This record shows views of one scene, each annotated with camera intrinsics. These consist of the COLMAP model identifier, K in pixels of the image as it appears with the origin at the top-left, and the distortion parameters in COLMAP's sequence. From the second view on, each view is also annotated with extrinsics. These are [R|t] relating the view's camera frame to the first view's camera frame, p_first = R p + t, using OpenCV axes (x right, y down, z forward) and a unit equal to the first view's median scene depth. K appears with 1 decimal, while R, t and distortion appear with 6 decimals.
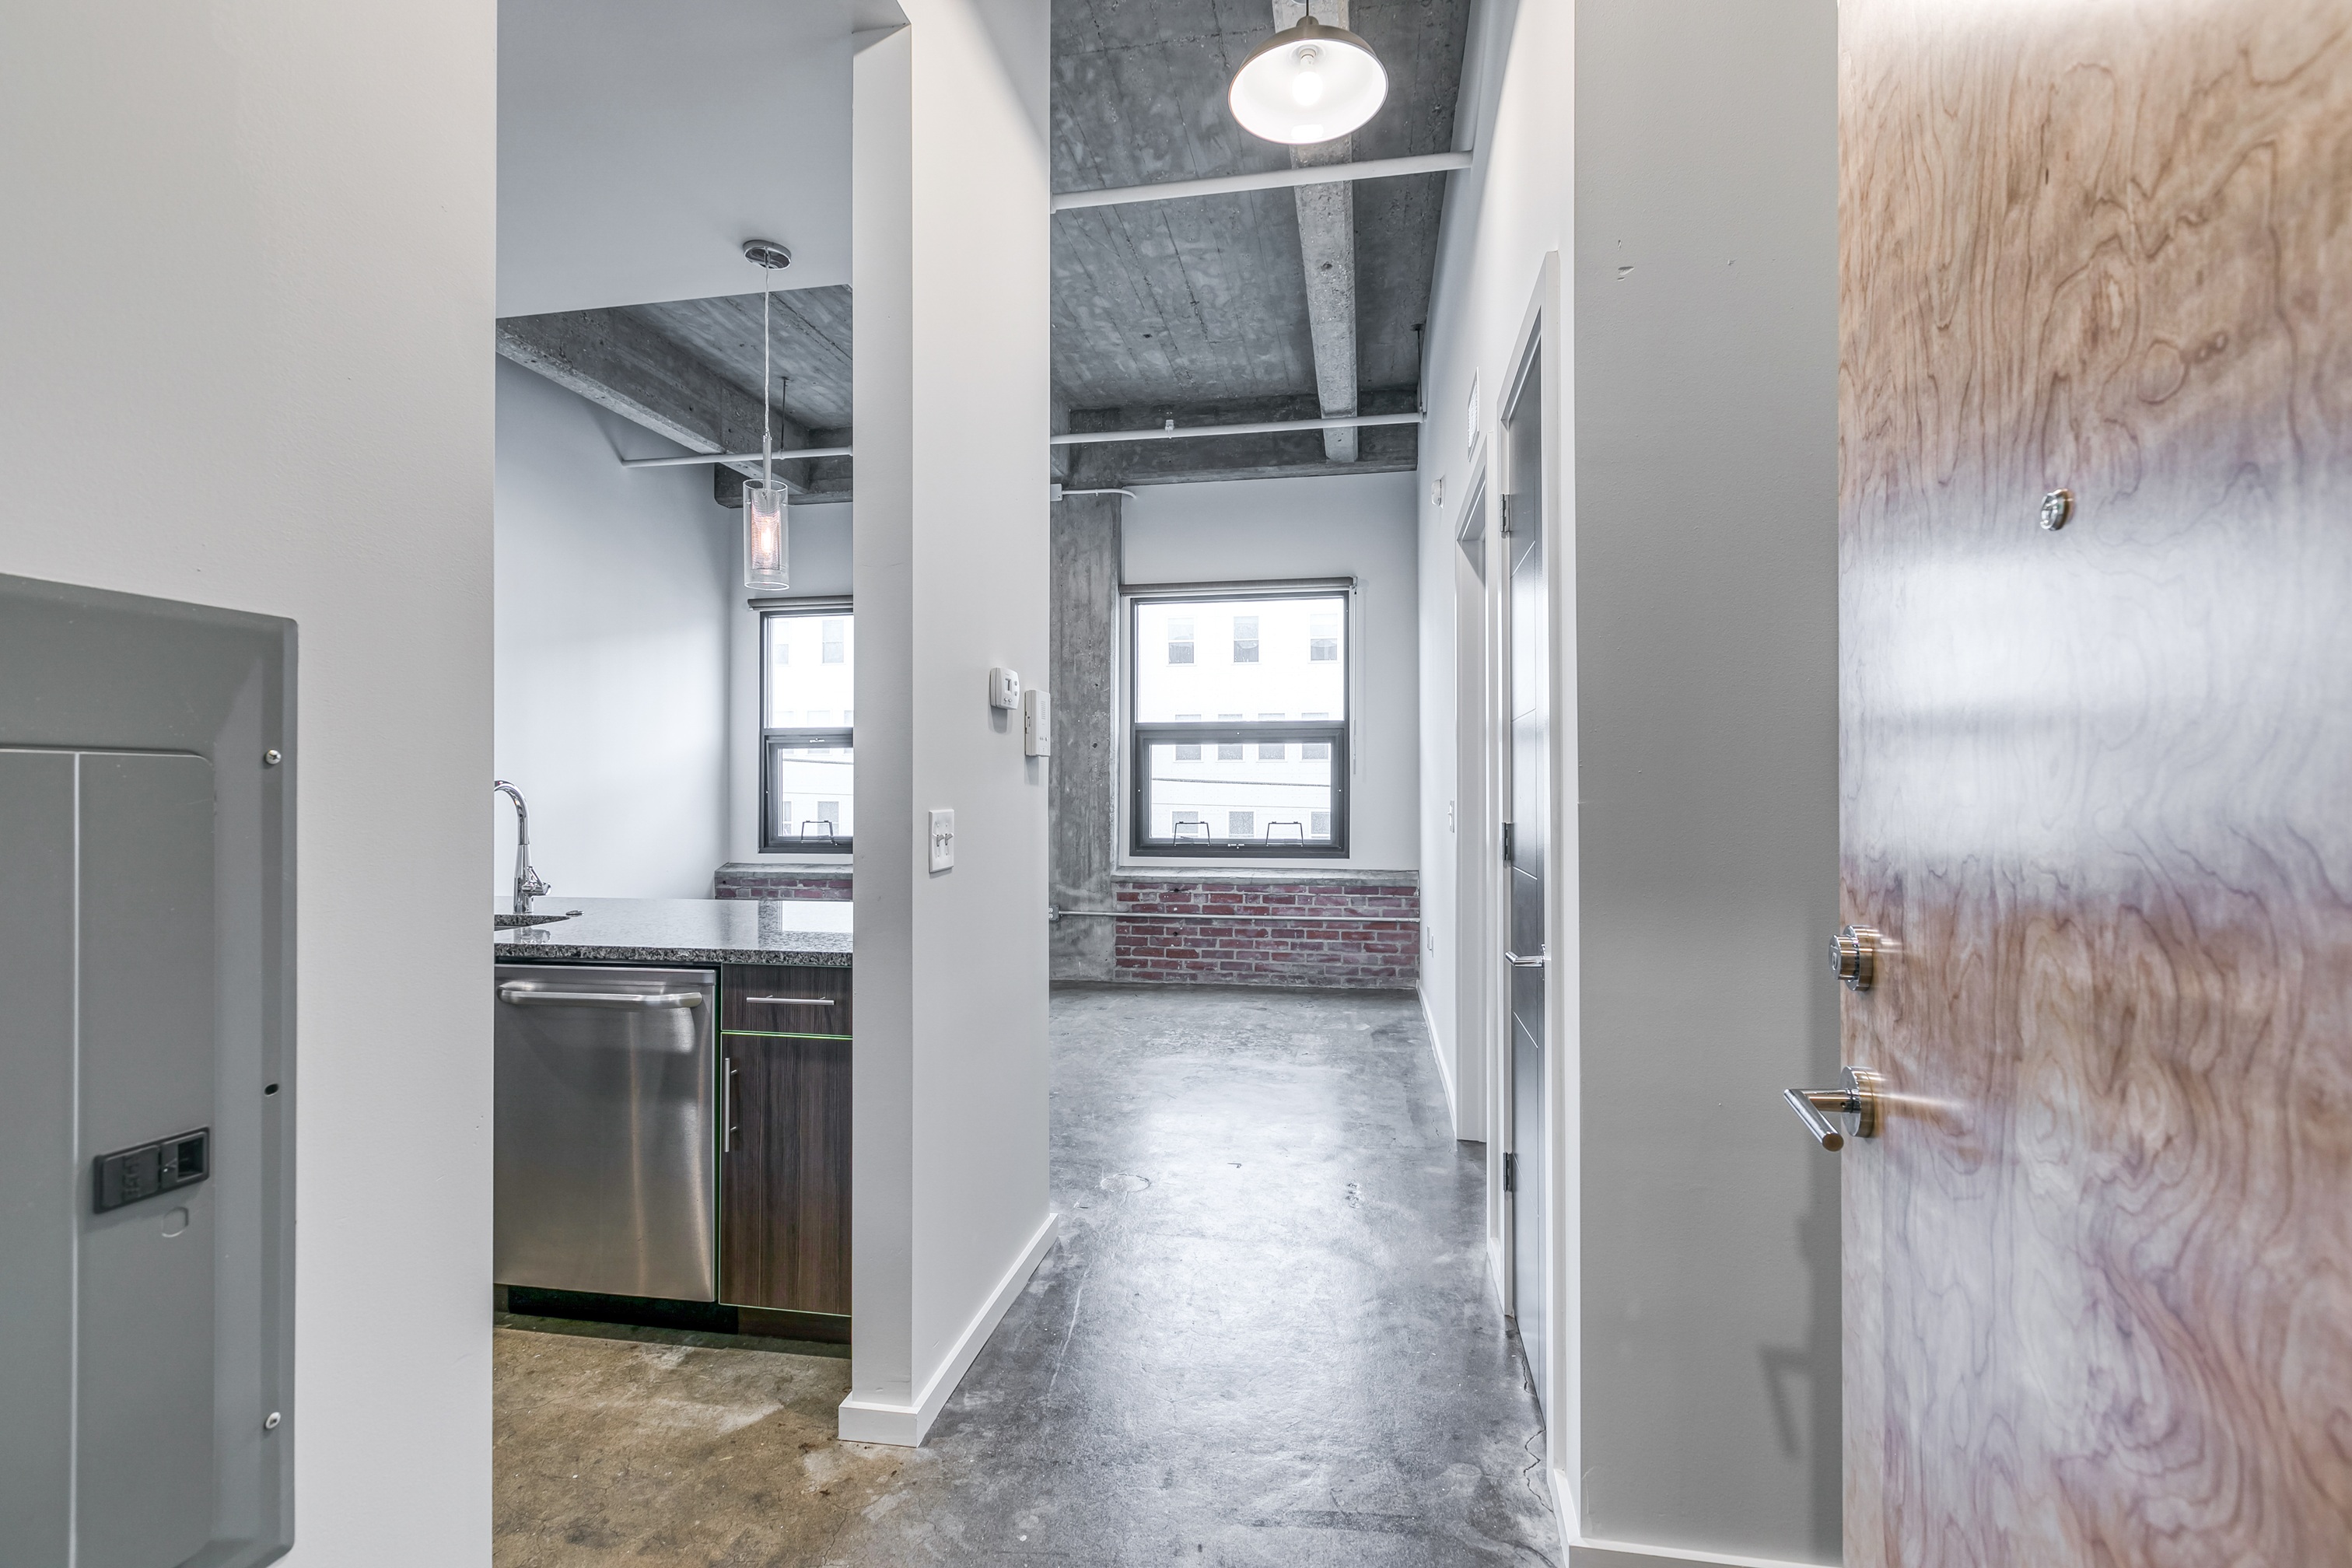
lens RADIAL K [[1026.6, 0, 1161.6], [0, 1026.6, 785.2], [0, 0, 1]] dist [0.000983, 0.000224]
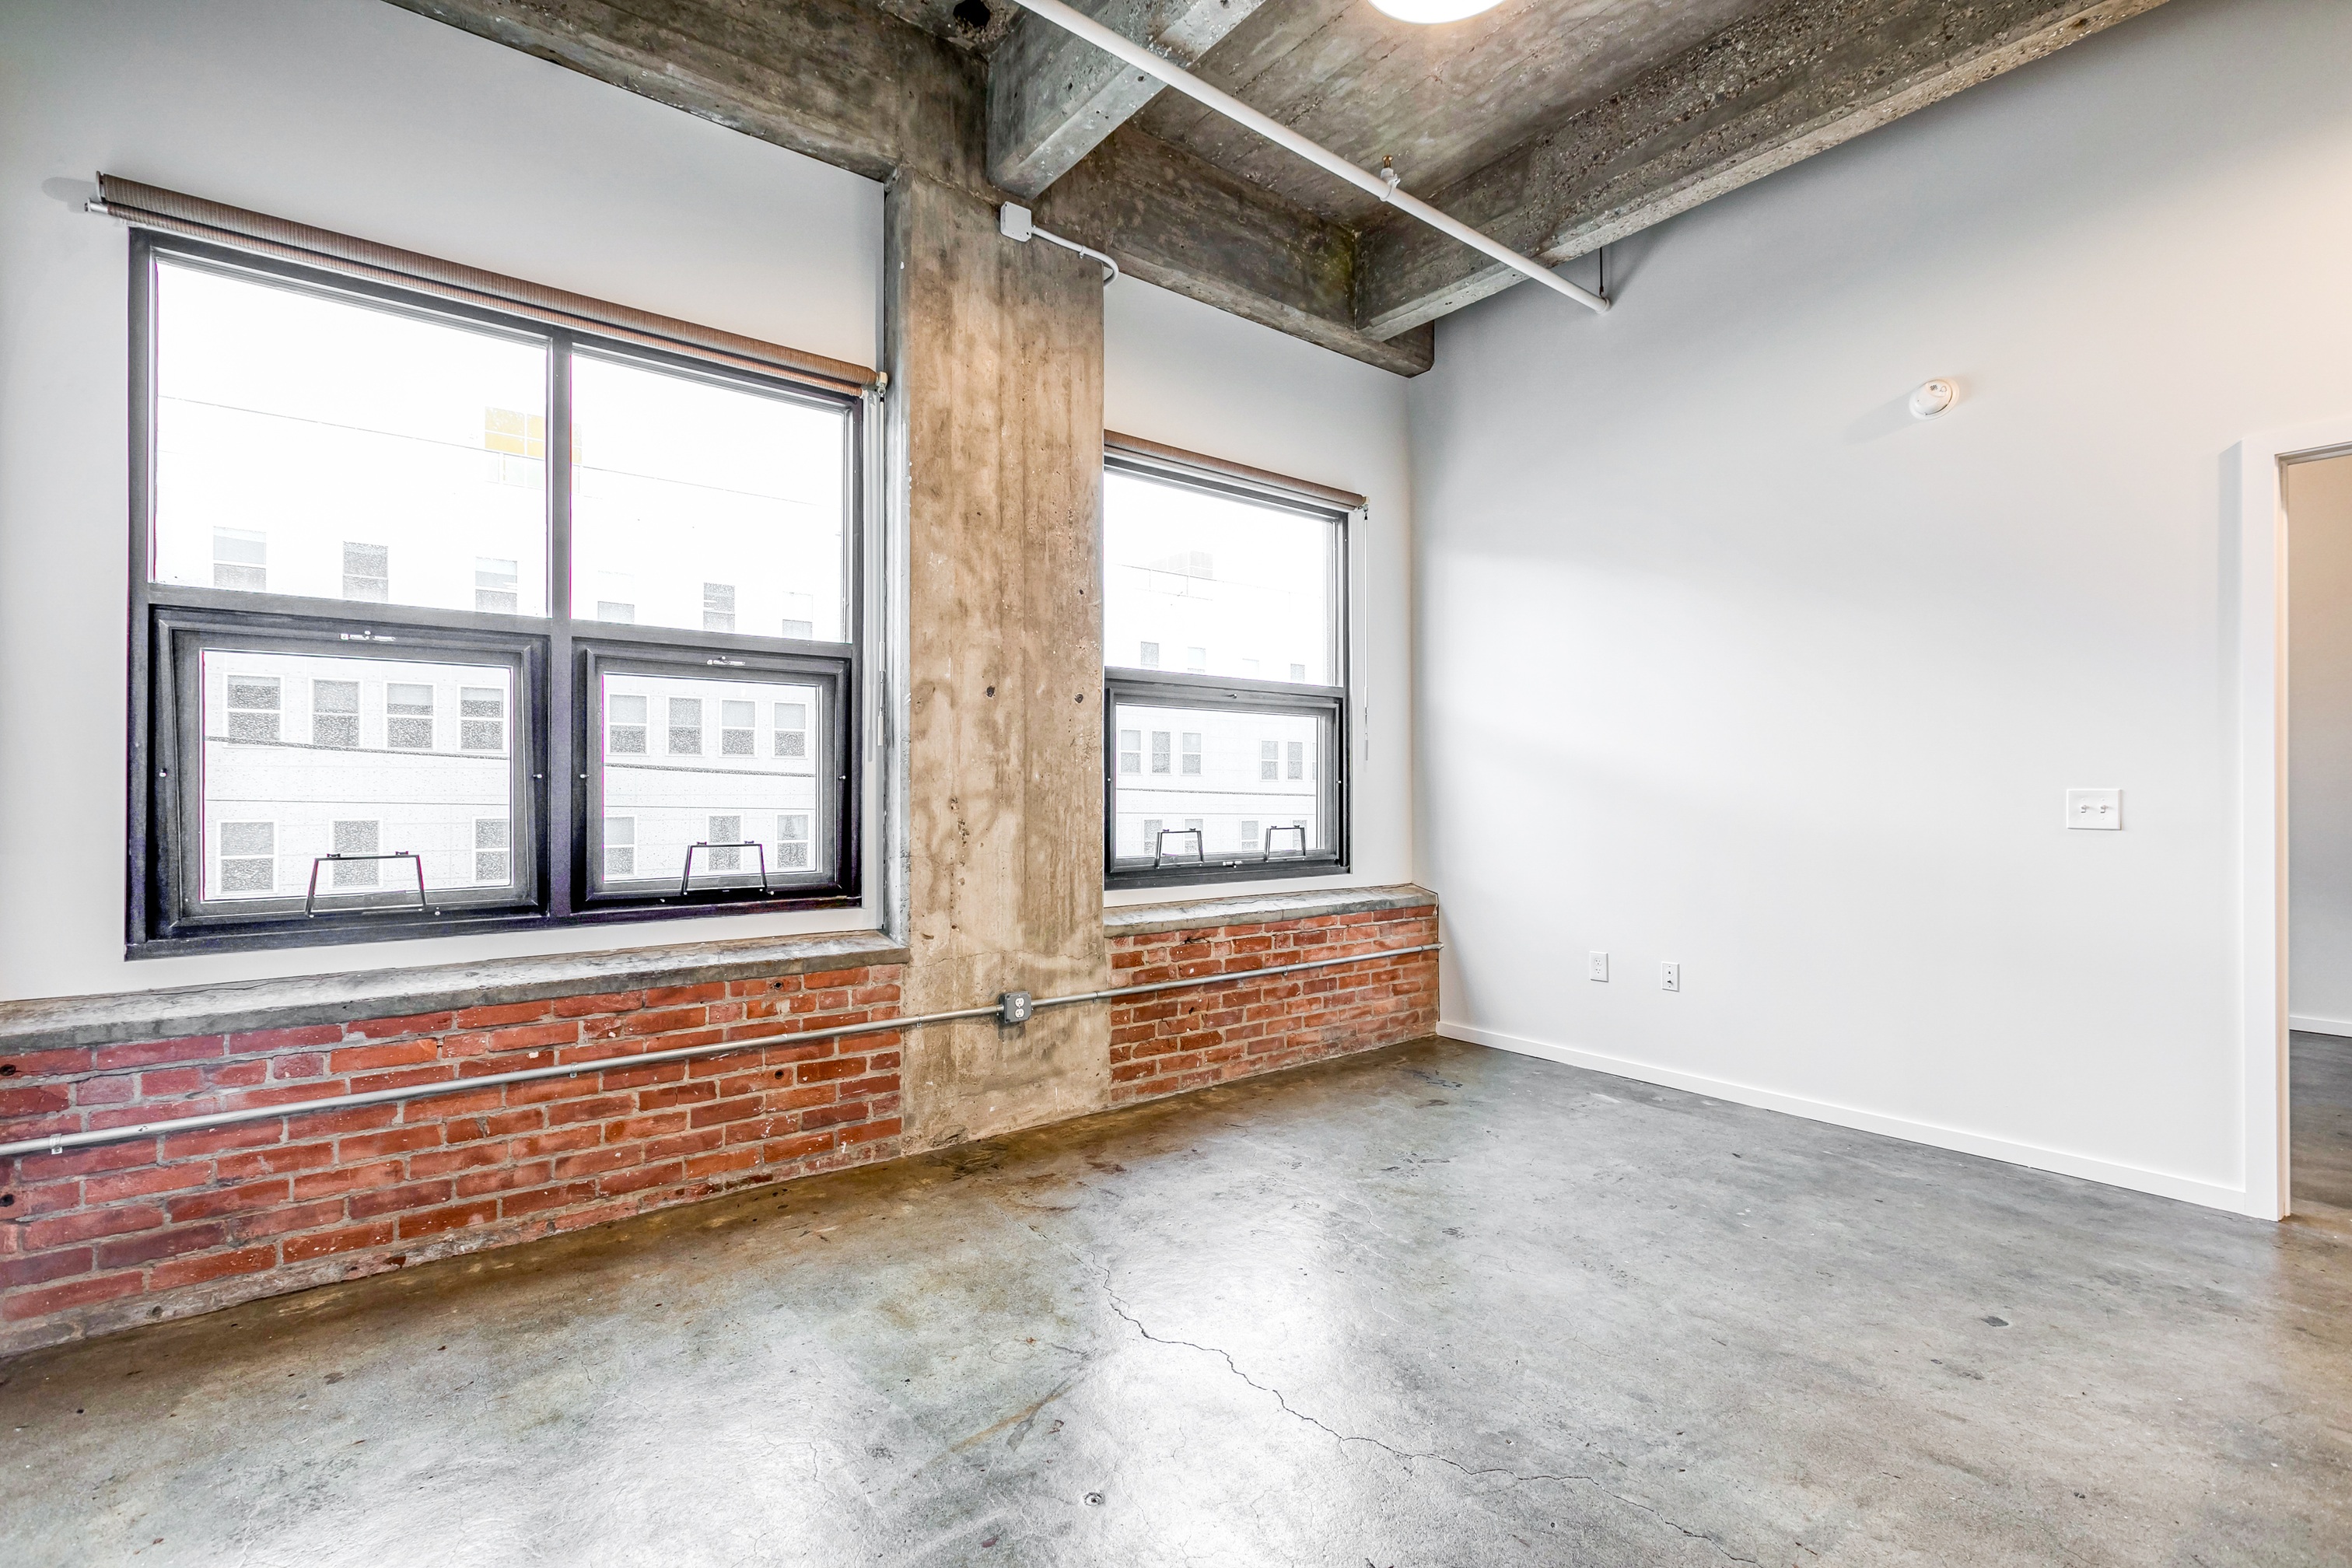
lens RADIAL K [[1056.7, 0, 1186.9], [0, 1056.7, 787.6], [0, 0, 1]] dist [0.002624, 0.000973]
pose [[0.663972, 0.004751, 0.747742, -0.466196], [-0.004598, 0.999987, -0.002271, 0.011491], [-0.747743, -0.001930, 0.663985, 0.577663]]
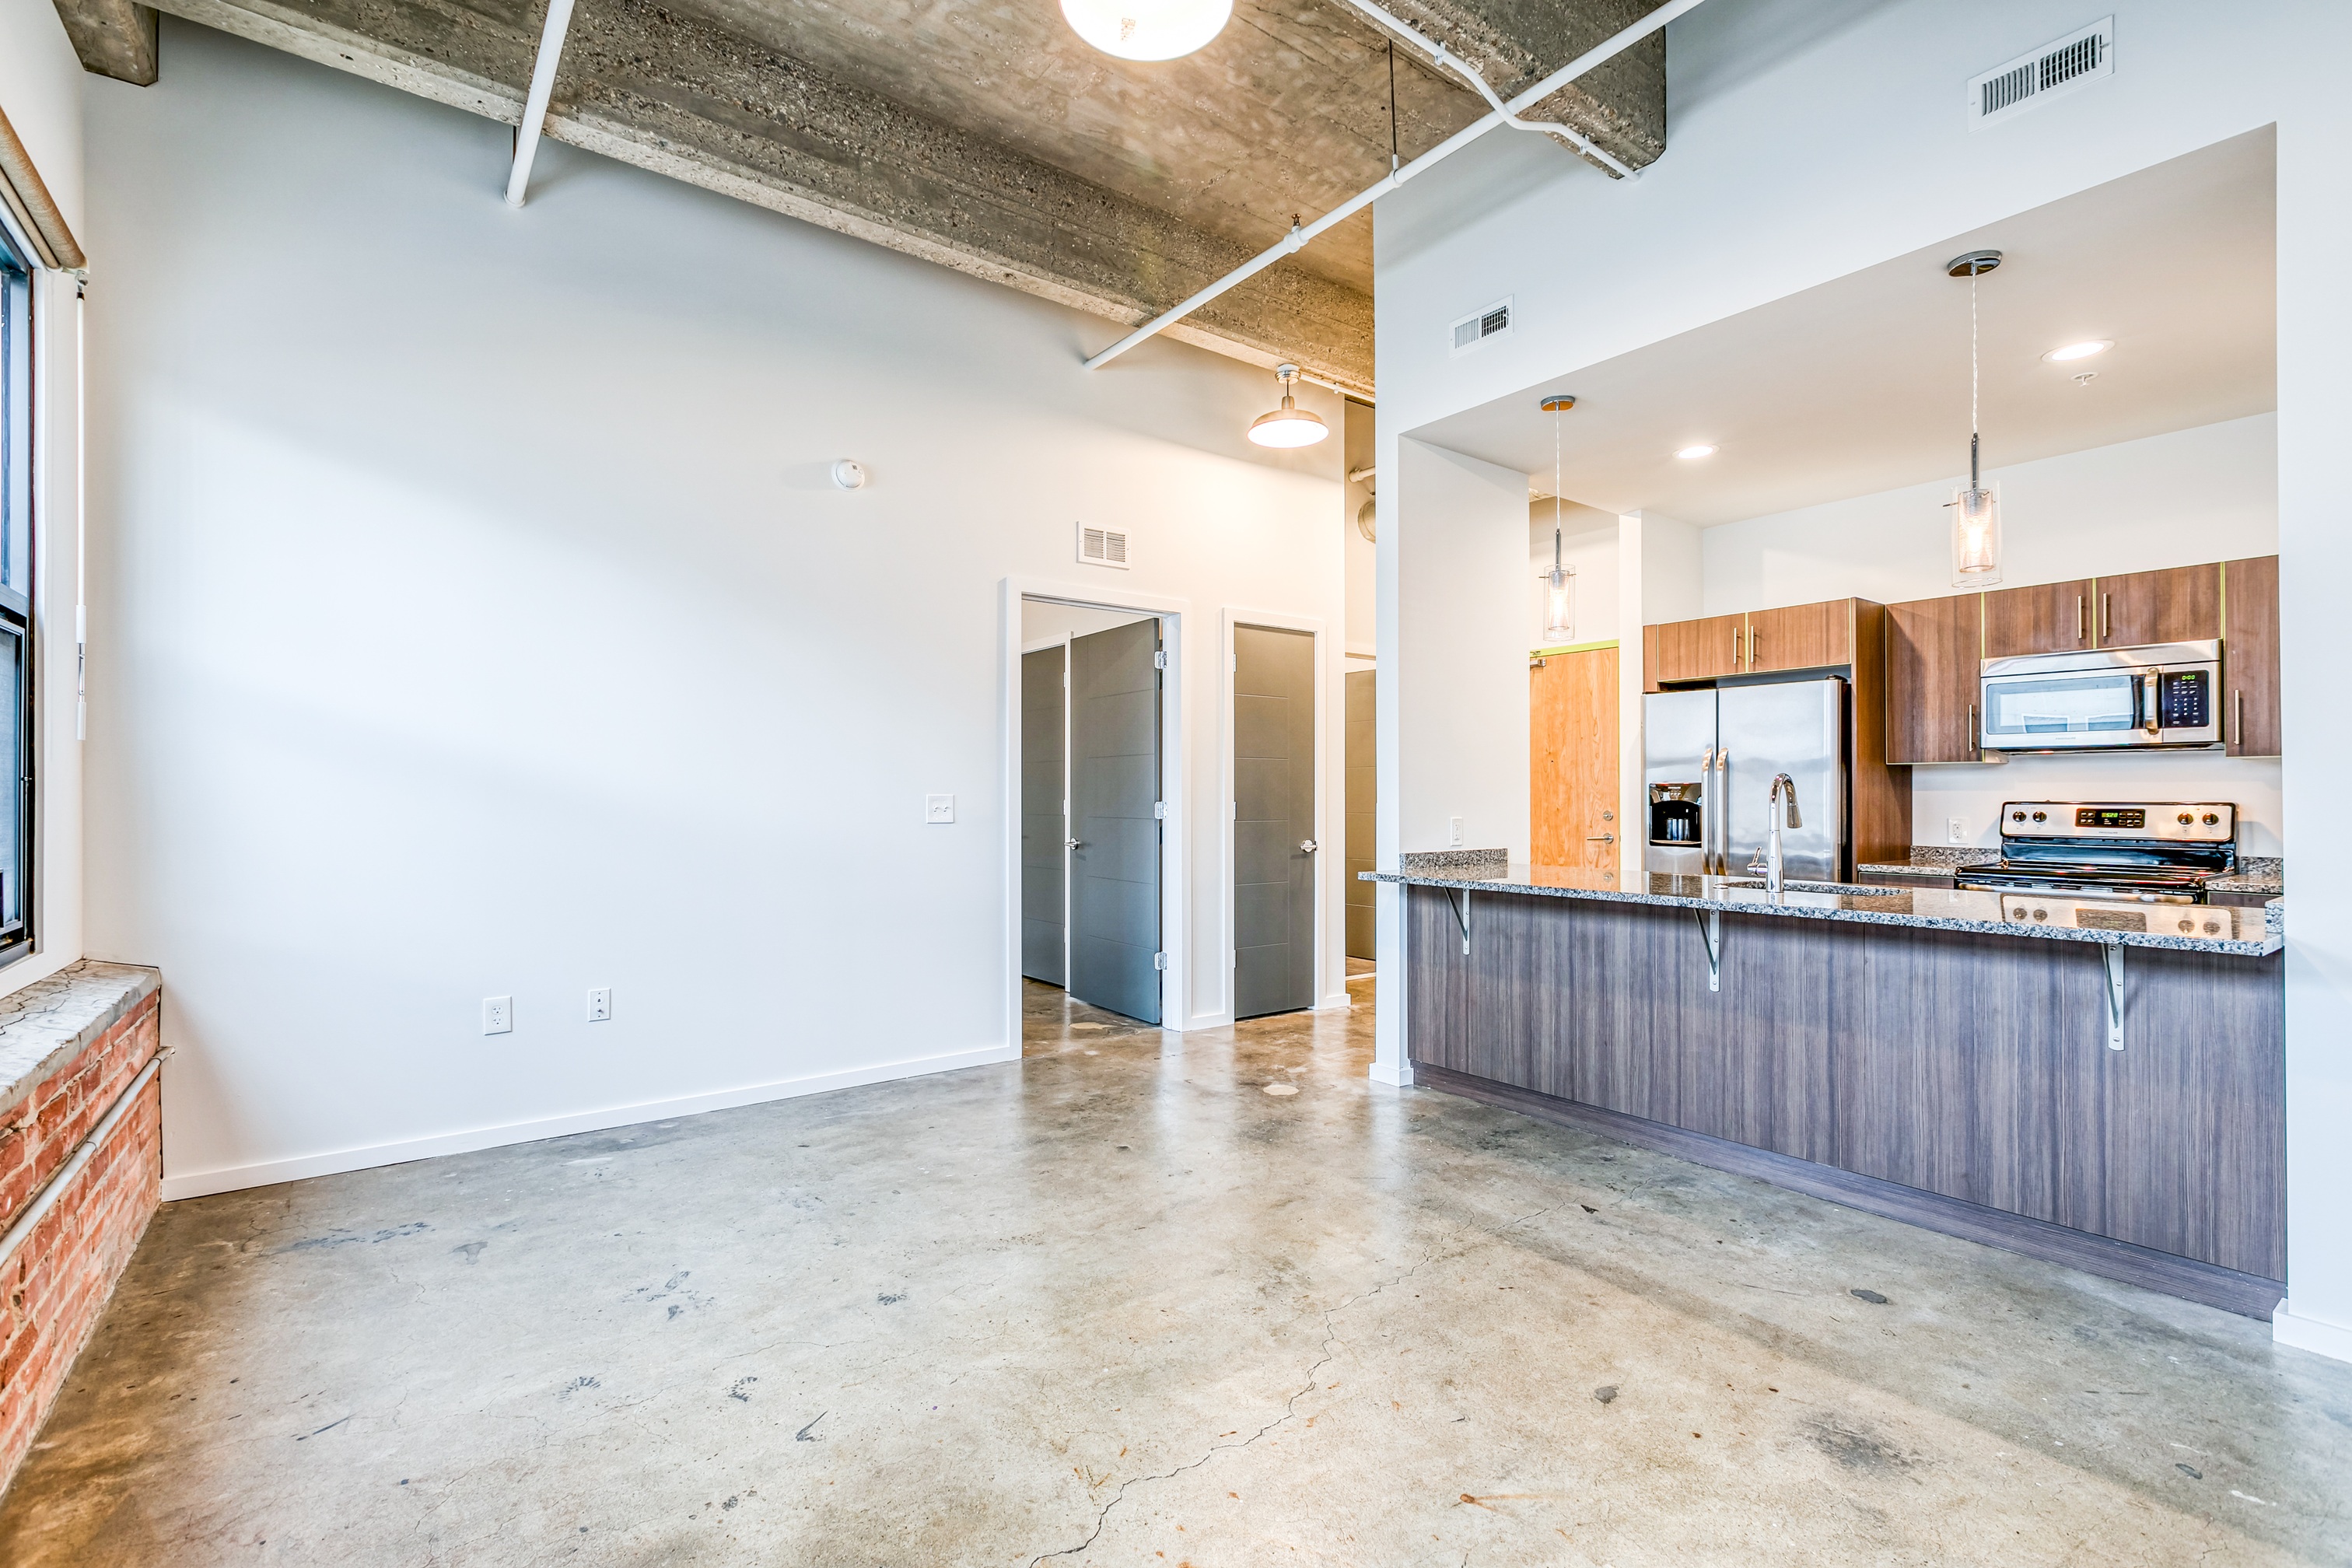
lens RADIAL K [[1061.5, 0, 1145.5], [0, 1061.5, 787.3], [0, 0, 1]] dist [-0.000448, -0.000007]
pose [[-0.723434, 0.006129, 0.690366, -0.400488], [-0.003789, 0.999910, -0.012847, 0.012269], [-0.690383, -0.011910, -0.723346, 0.994589]]
